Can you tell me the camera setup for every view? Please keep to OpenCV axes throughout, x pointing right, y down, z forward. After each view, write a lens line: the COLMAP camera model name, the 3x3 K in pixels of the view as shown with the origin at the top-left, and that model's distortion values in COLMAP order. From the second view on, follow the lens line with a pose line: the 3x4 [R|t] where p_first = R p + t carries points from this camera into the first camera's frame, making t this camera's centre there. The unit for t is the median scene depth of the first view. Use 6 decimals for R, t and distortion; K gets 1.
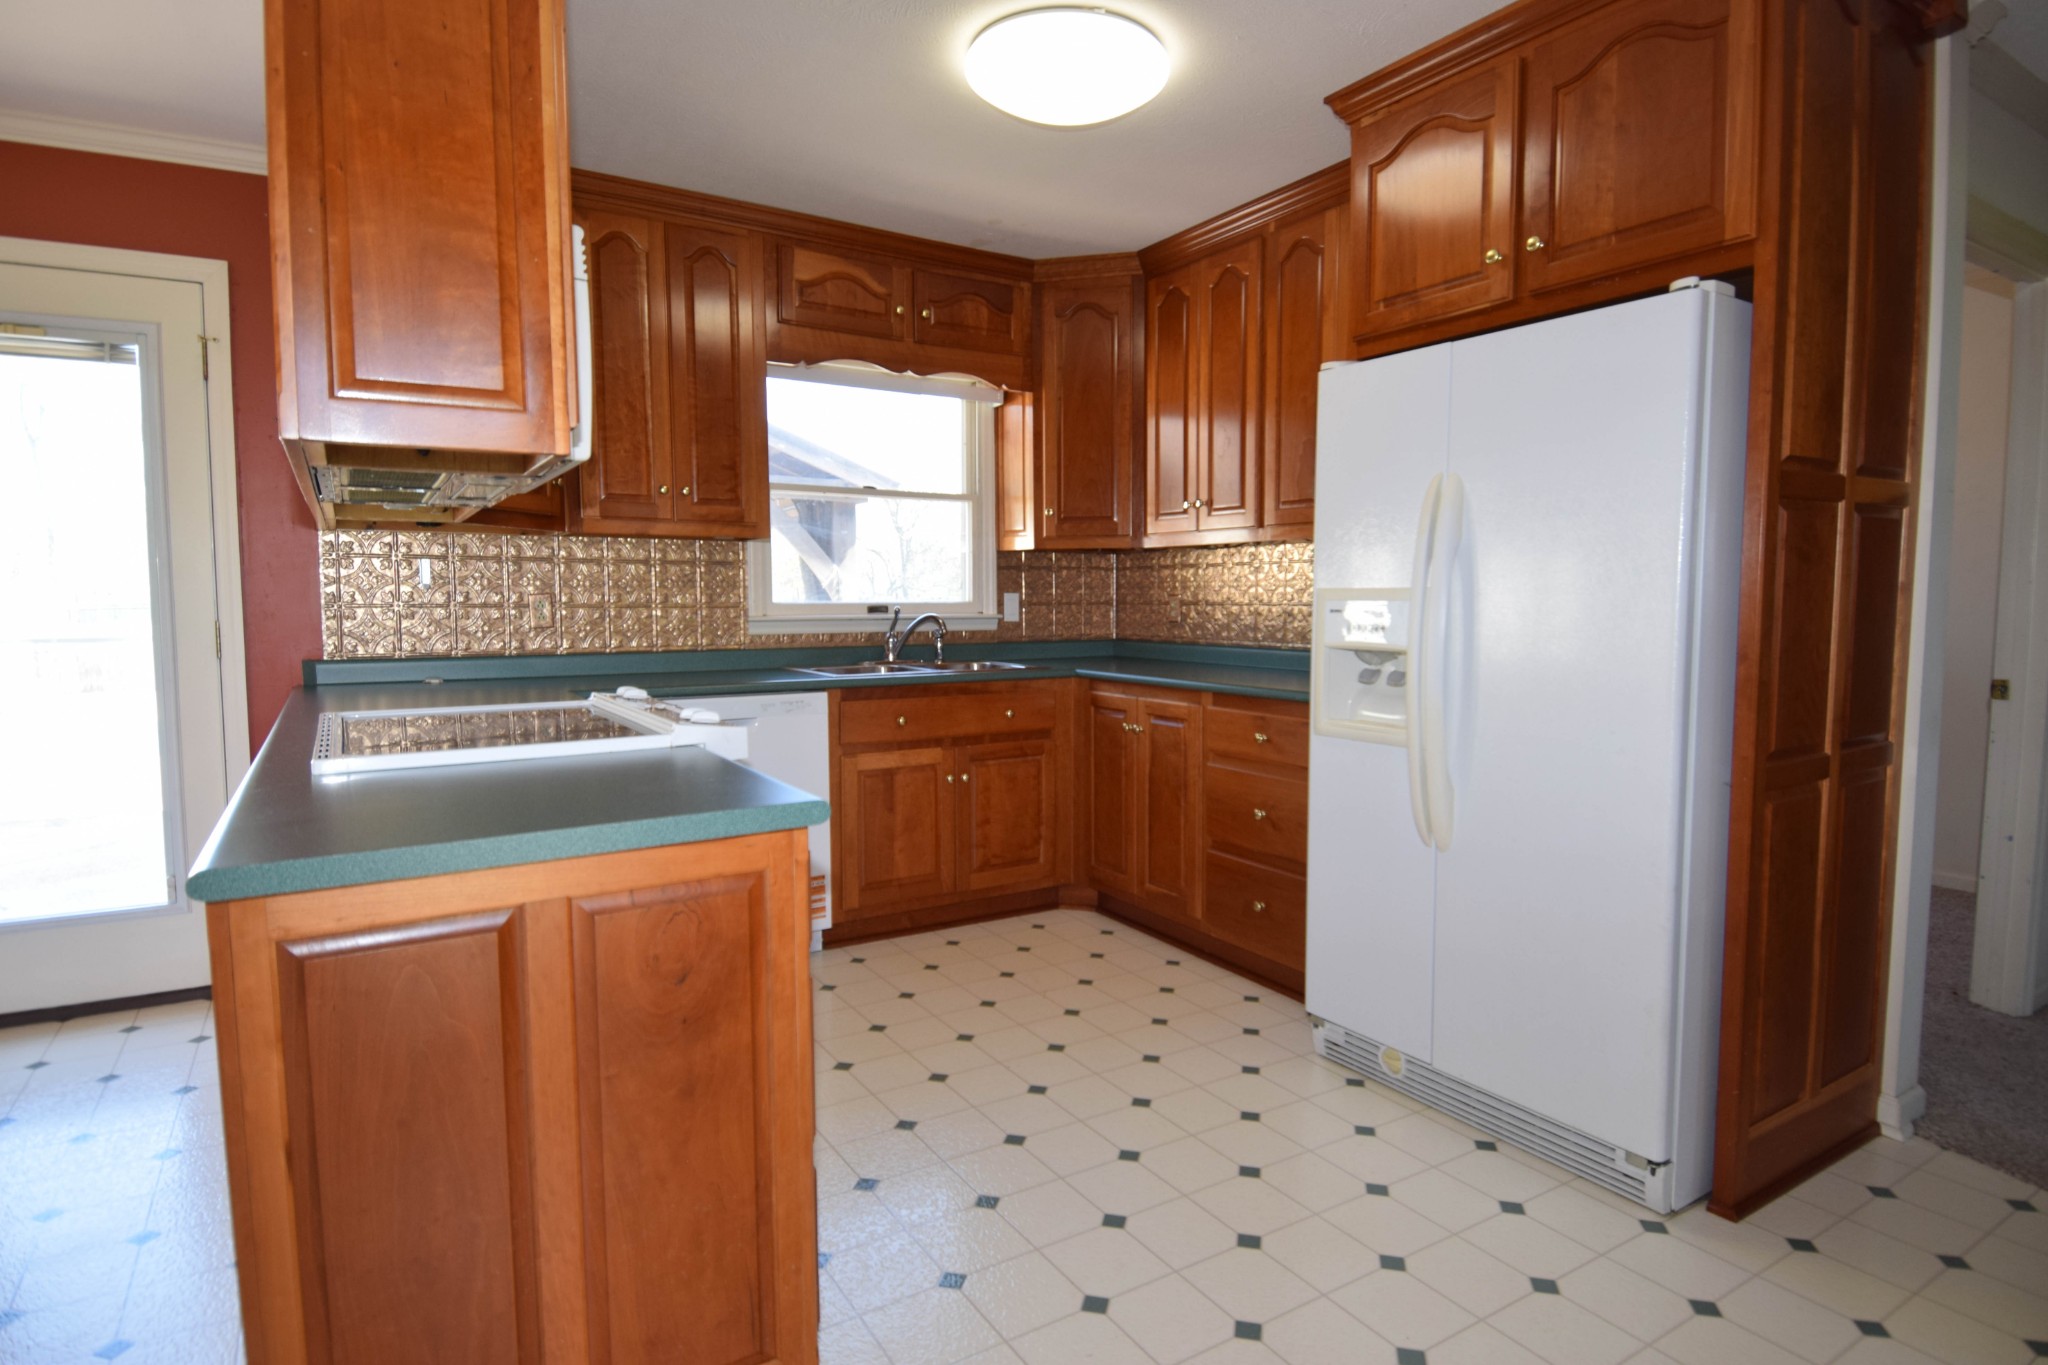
lens RADIAL K [[1083.3, 0, 1053.5], [0, 1083.3, 675.4], [0, 0, 1]] dist [0.049253, -0.052160]
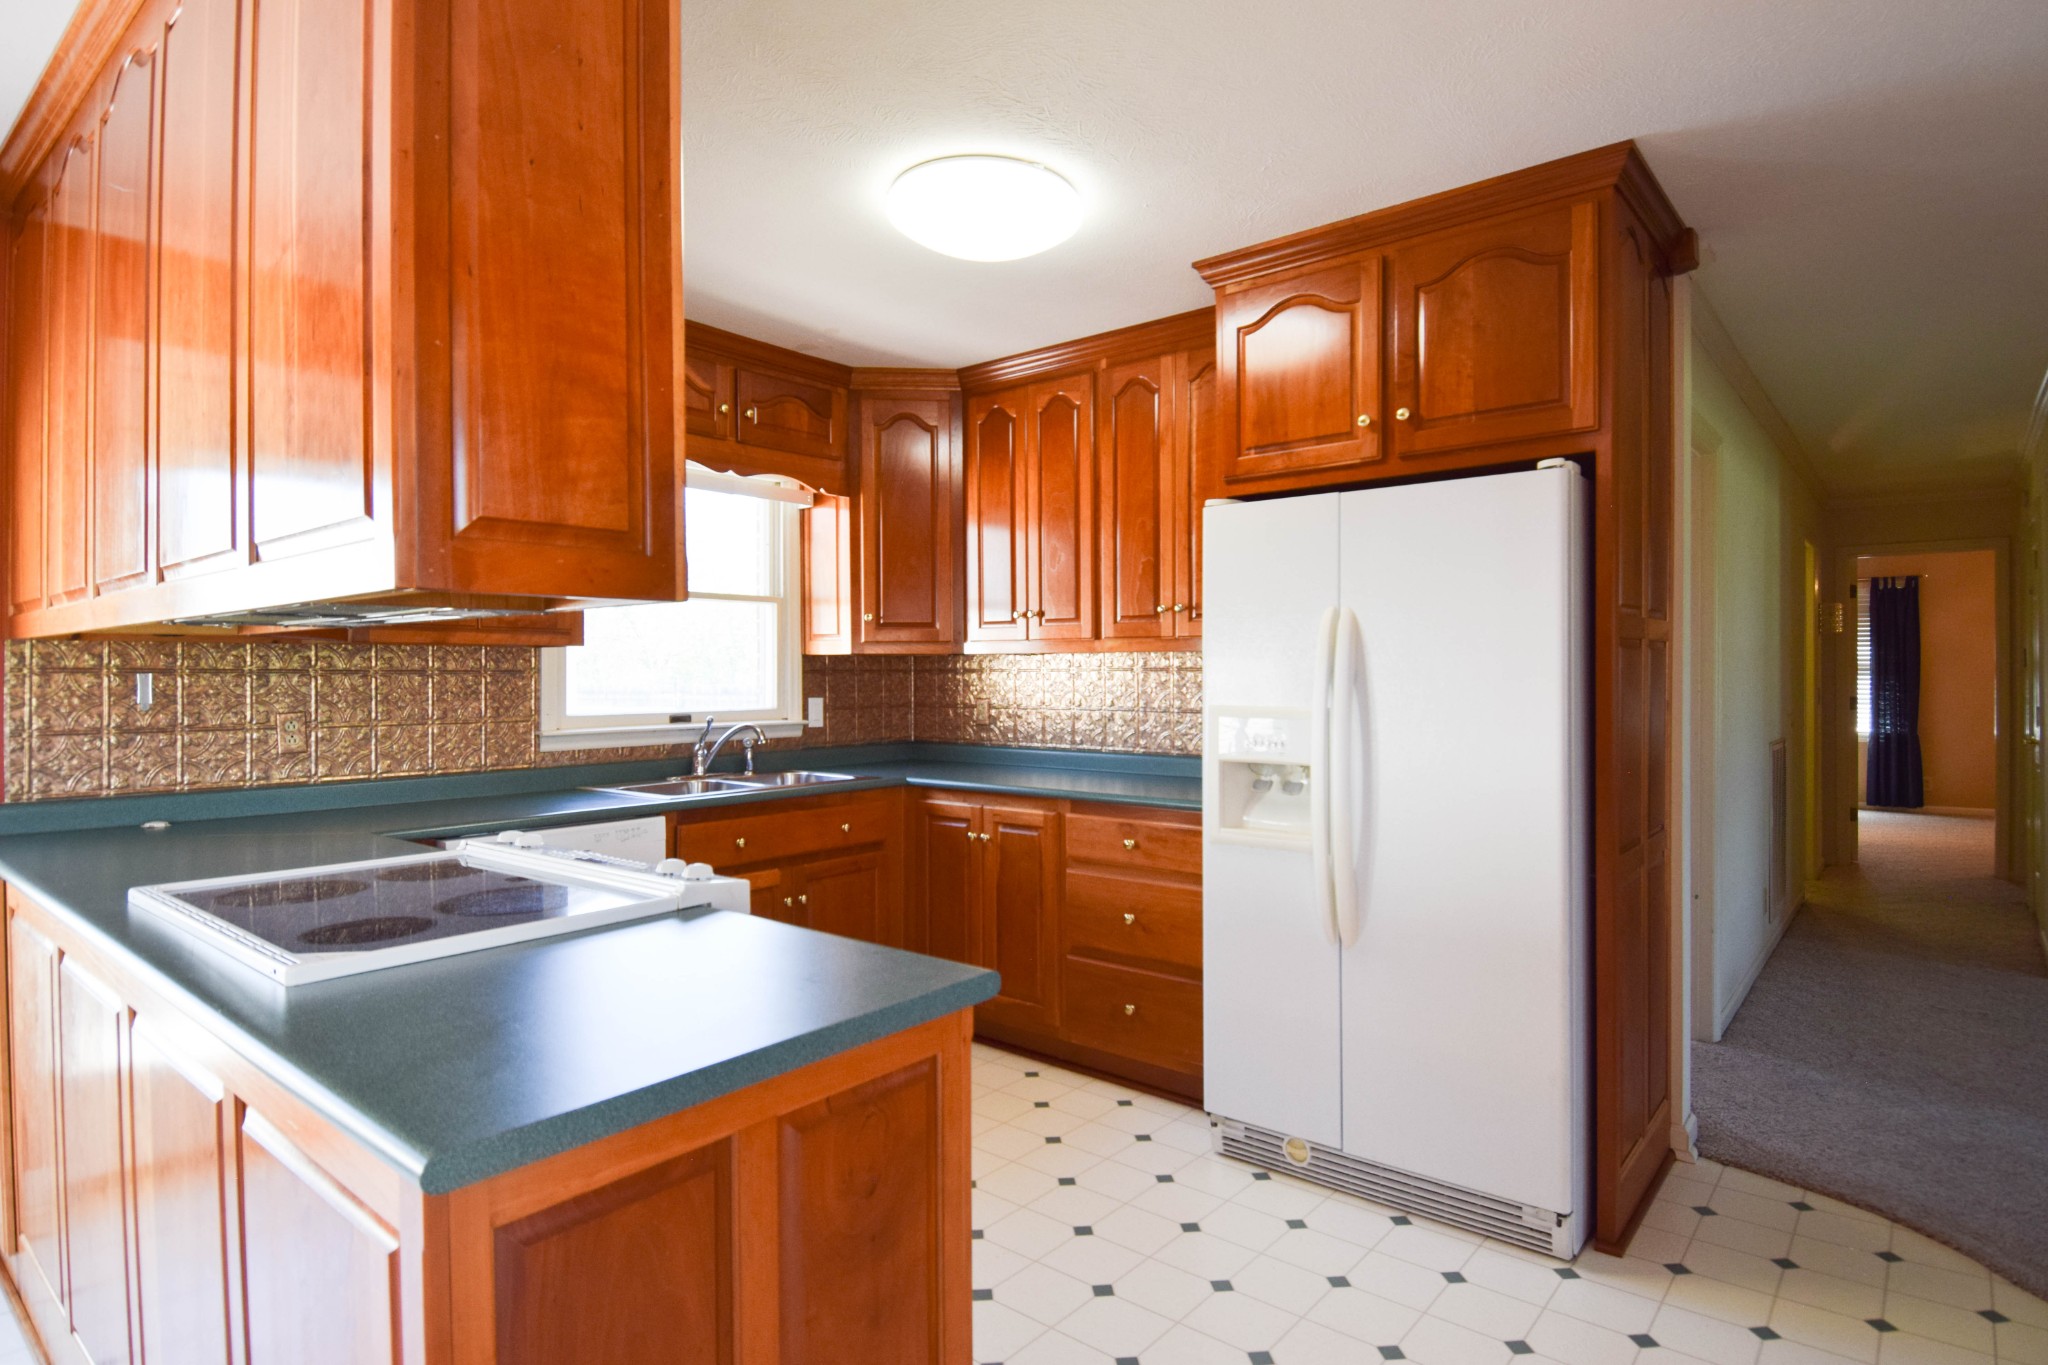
lens RADIAL K [[1075.1, 0, 1050.2], [0, 1075.1, 676.6], [0, 0, 1]] dist [0.049066, -0.052721]
pose [[0.949767, -0.003387, 0.312941, -0.174329], [0.026229, 0.997285, -0.068809, -0.028751], [-0.311858, 0.073560, 0.947277, 0.028767]]
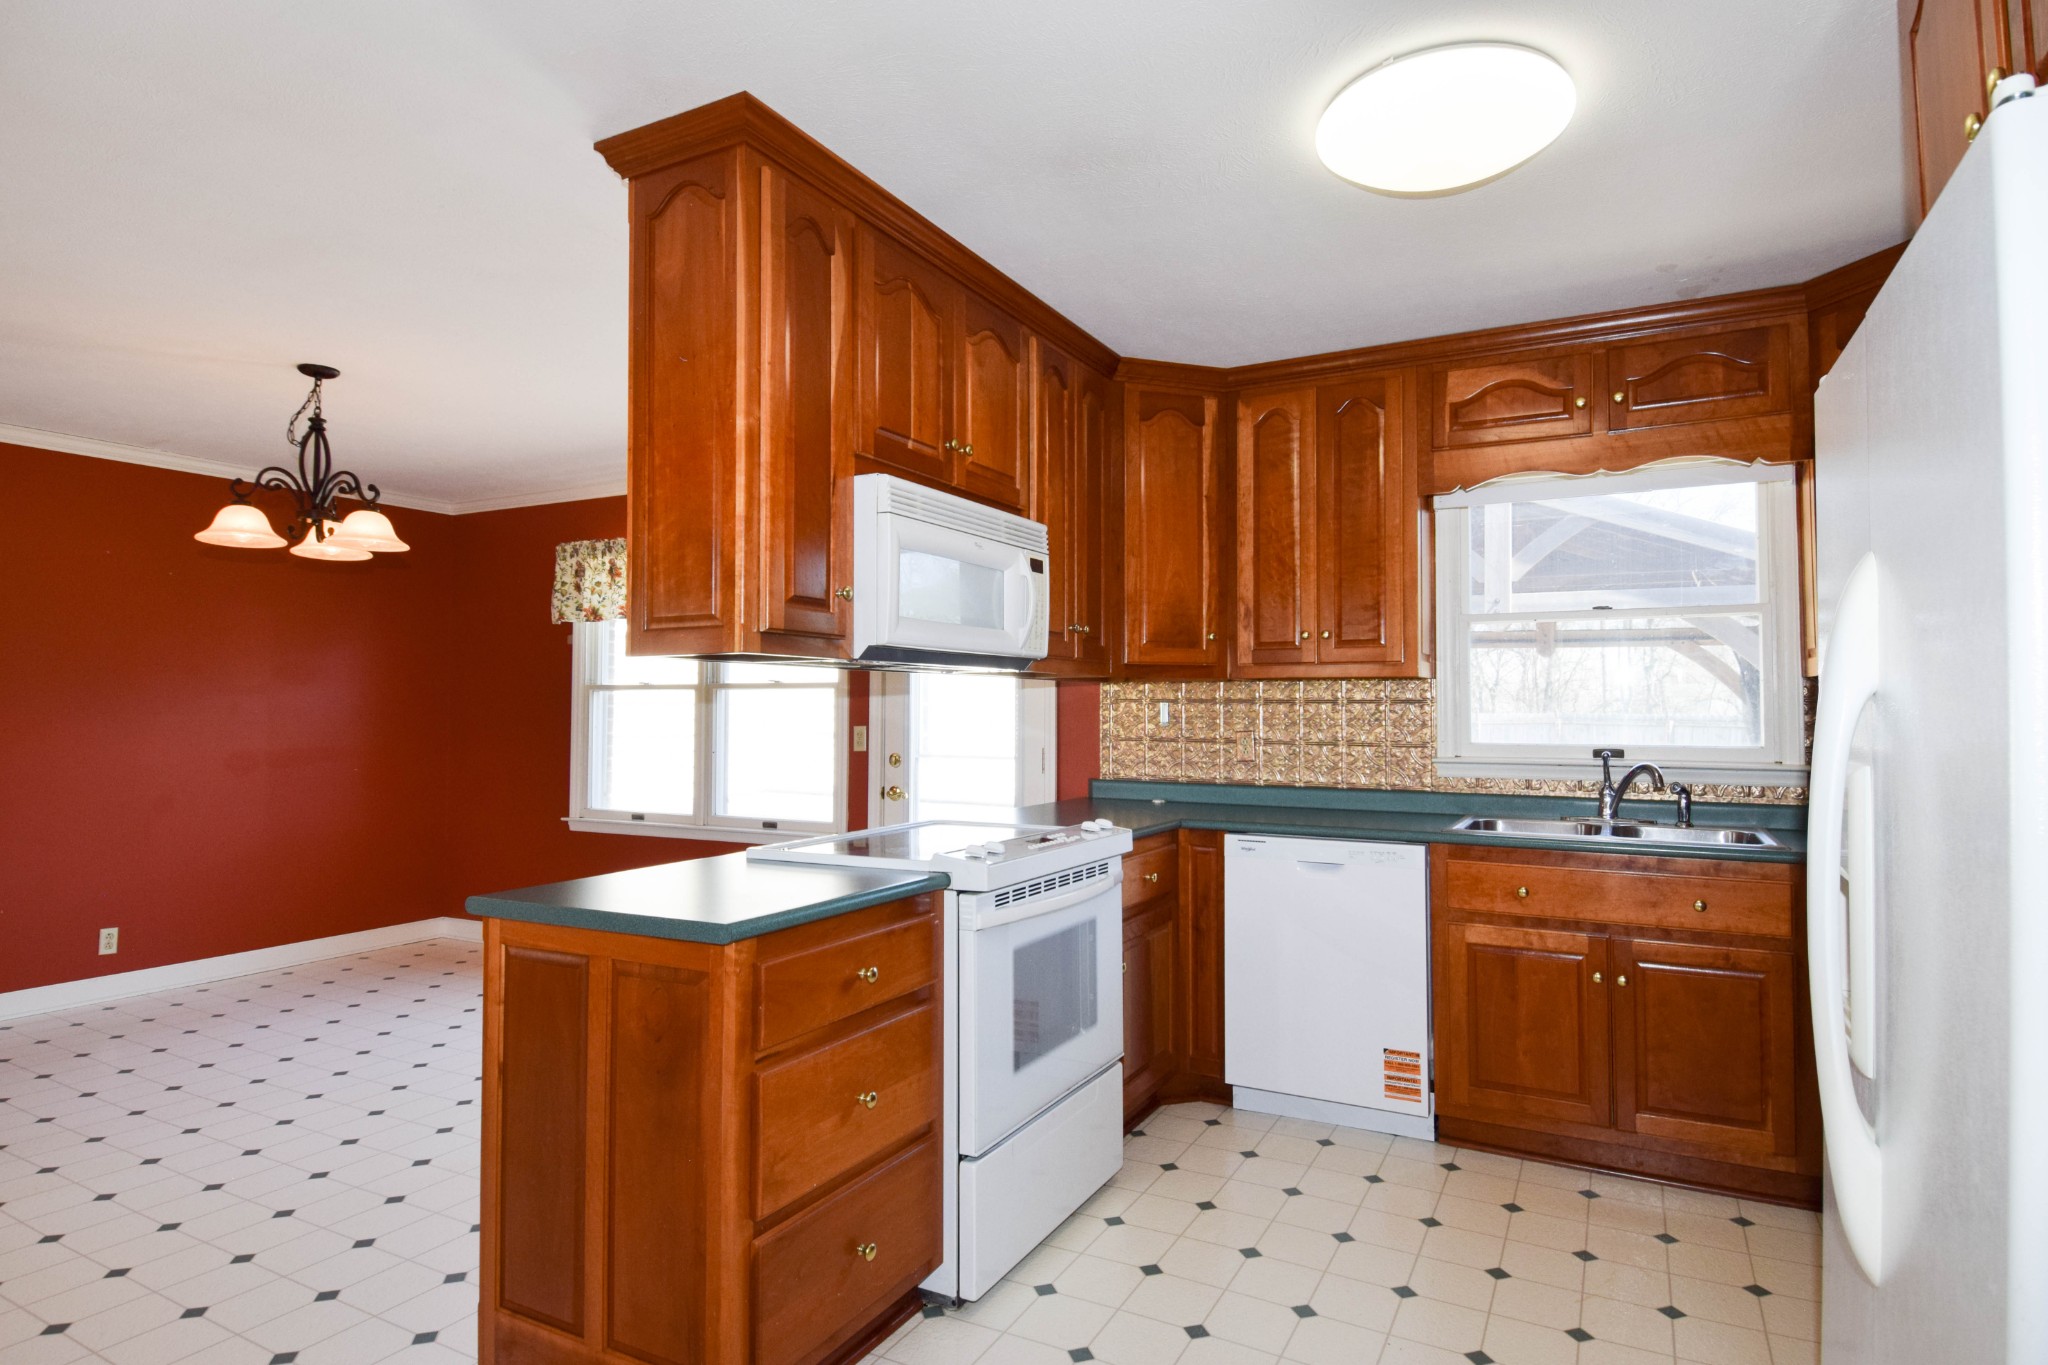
lens RADIAL K [[1083.3, 0, 1053.5], [0, 1083.3, 675.4], [0, 0, 1]] dist [0.049253, -0.052160]
pose [[0.499098, -0.026594, -0.866137, 0.400113], [-0.067505, 0.995298, -0.069459, -0.039456], [0.863912, 0.093135, 0.494956, 0.256747]]
